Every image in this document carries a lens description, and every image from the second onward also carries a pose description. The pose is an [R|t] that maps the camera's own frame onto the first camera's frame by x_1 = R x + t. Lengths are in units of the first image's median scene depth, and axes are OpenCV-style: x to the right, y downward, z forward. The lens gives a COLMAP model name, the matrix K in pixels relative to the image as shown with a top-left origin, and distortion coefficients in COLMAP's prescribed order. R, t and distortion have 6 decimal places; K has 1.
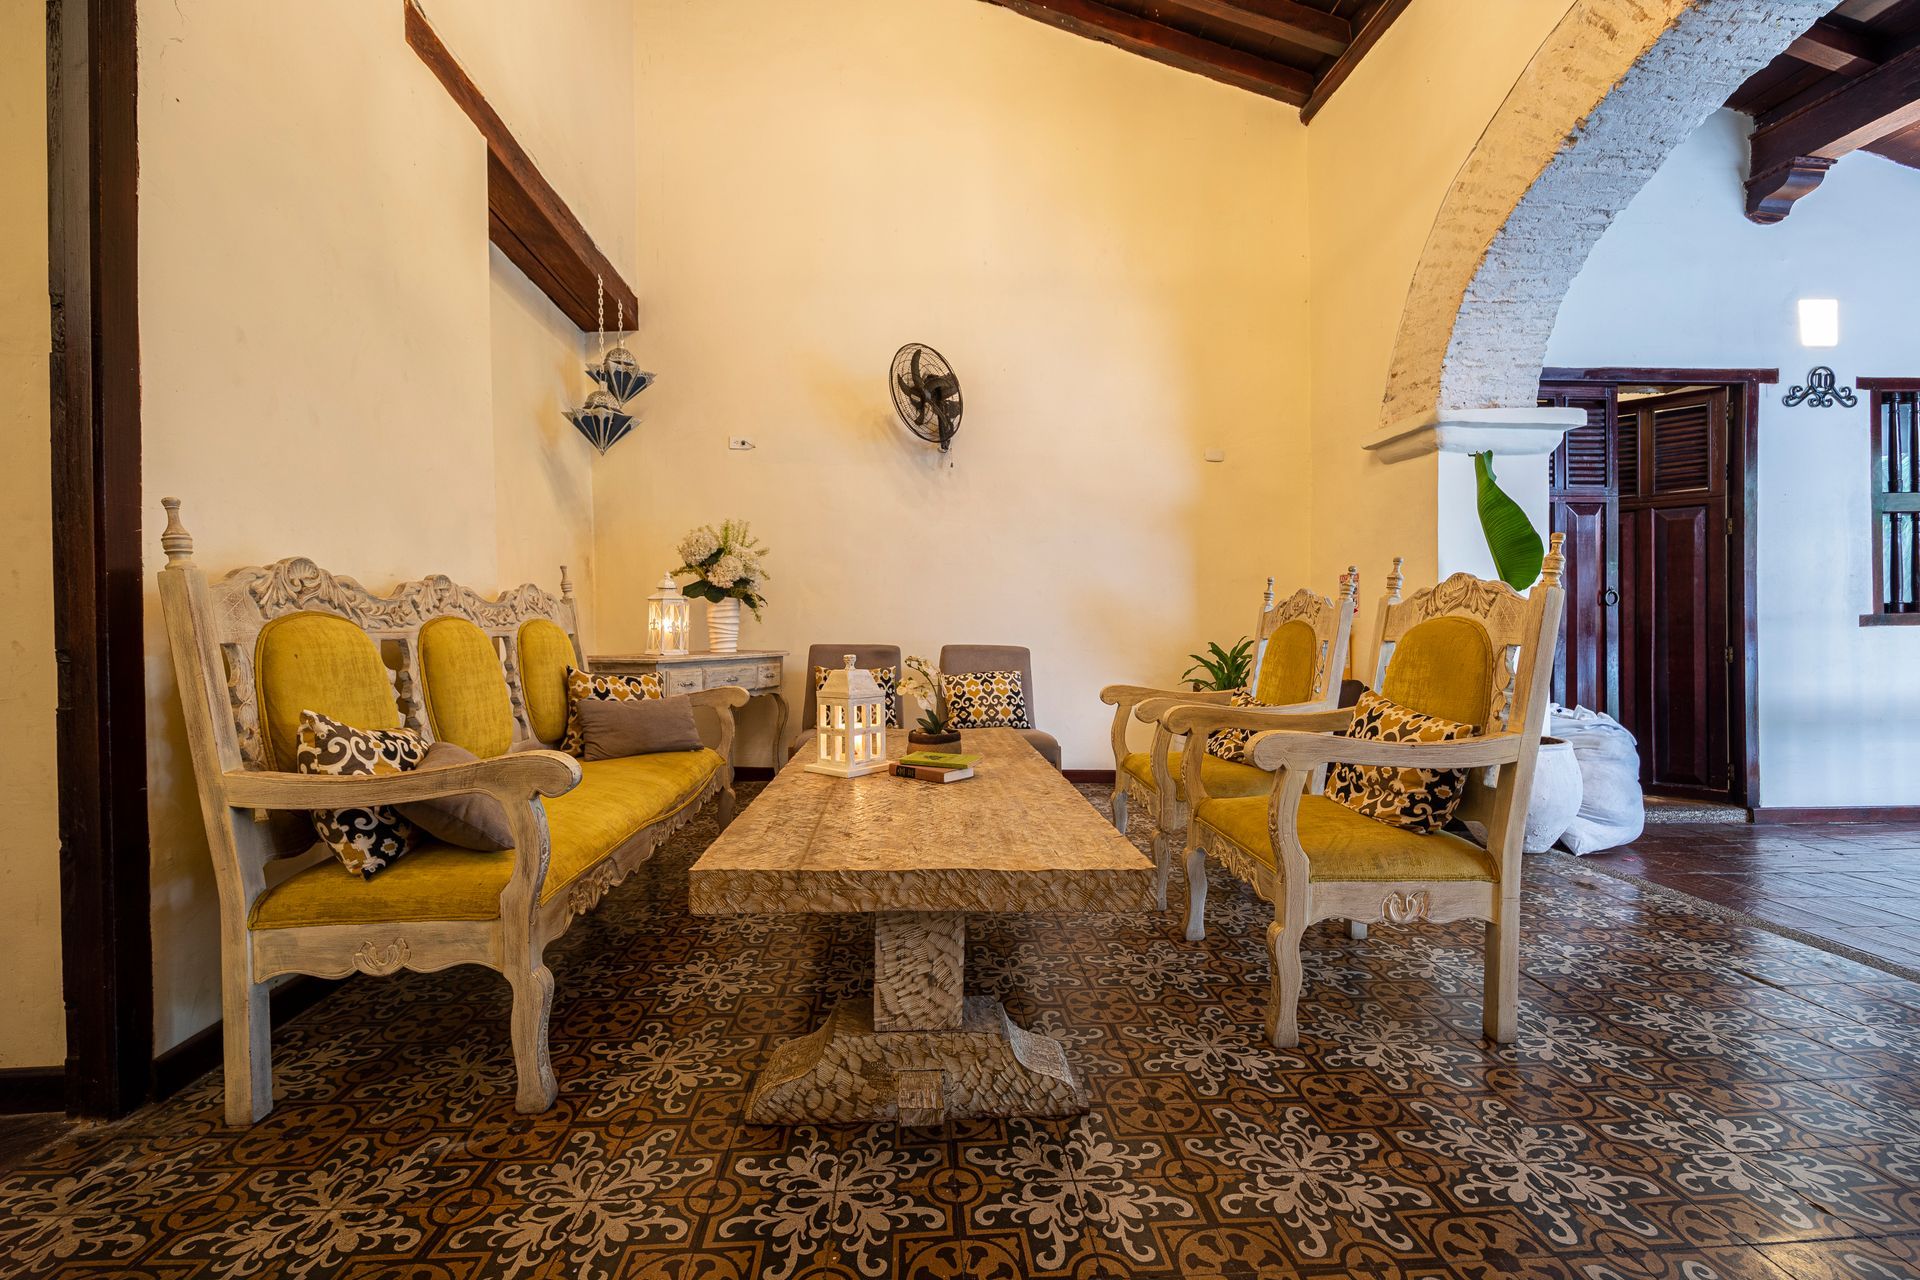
lens RADIAL K [[789.4, 0, 948.4], [0, 789.4, 643.1], [0, 0, 1]] dist [0.001195, -0.002589]
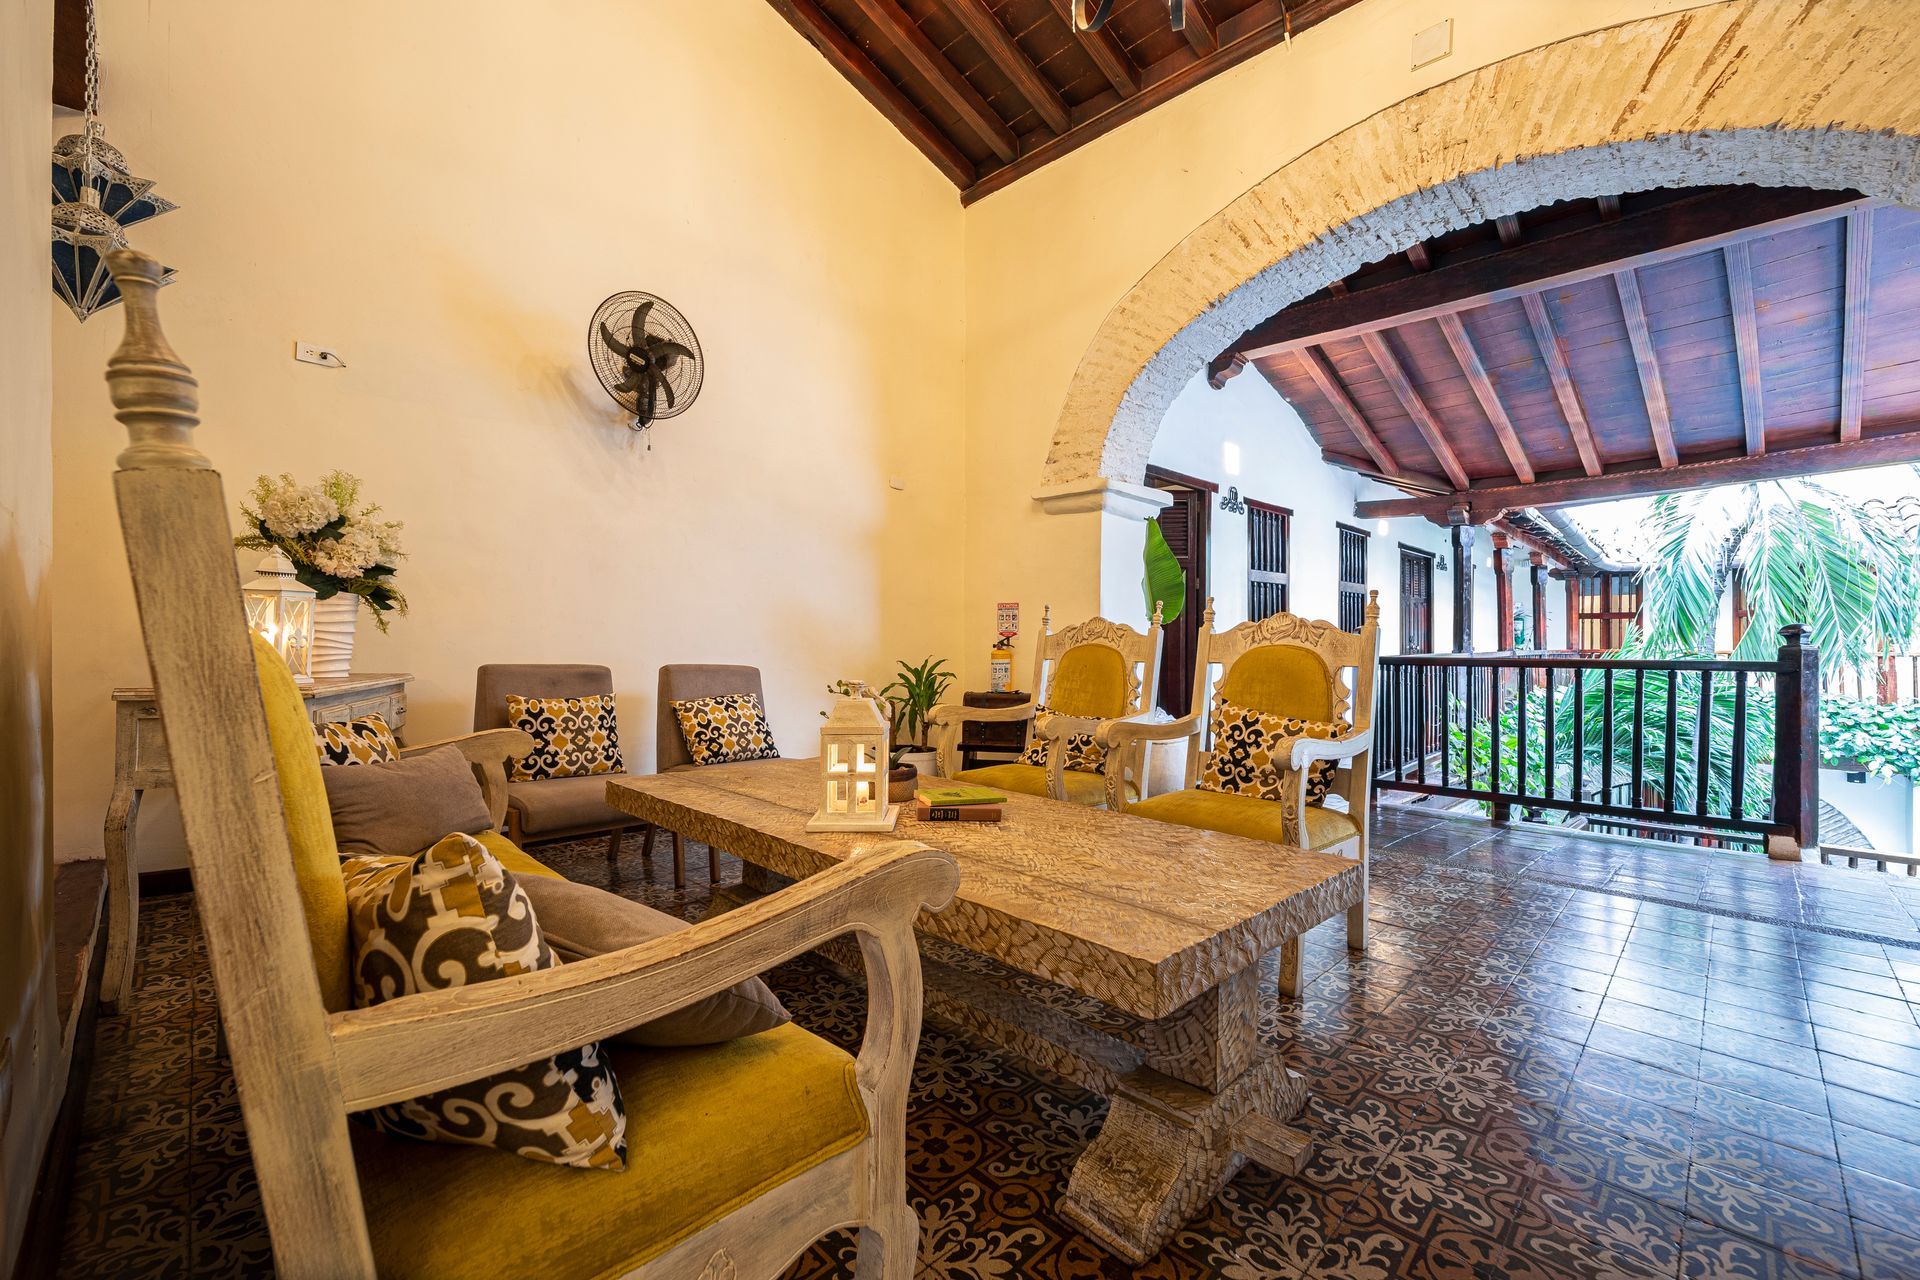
lens RADIAL K [[789.4, 0, 956.7], [0, 789.4, 642.9], [0, 0, 1]] dist [0.001195, -0.002589]
pose [[0.742630, 0.015294, 0.669527, -0.380763], [-0.001921, 0.999784, -0.020706, -0.004568], [-0.669699, 0.014091, 0.742499, 0.209164]]
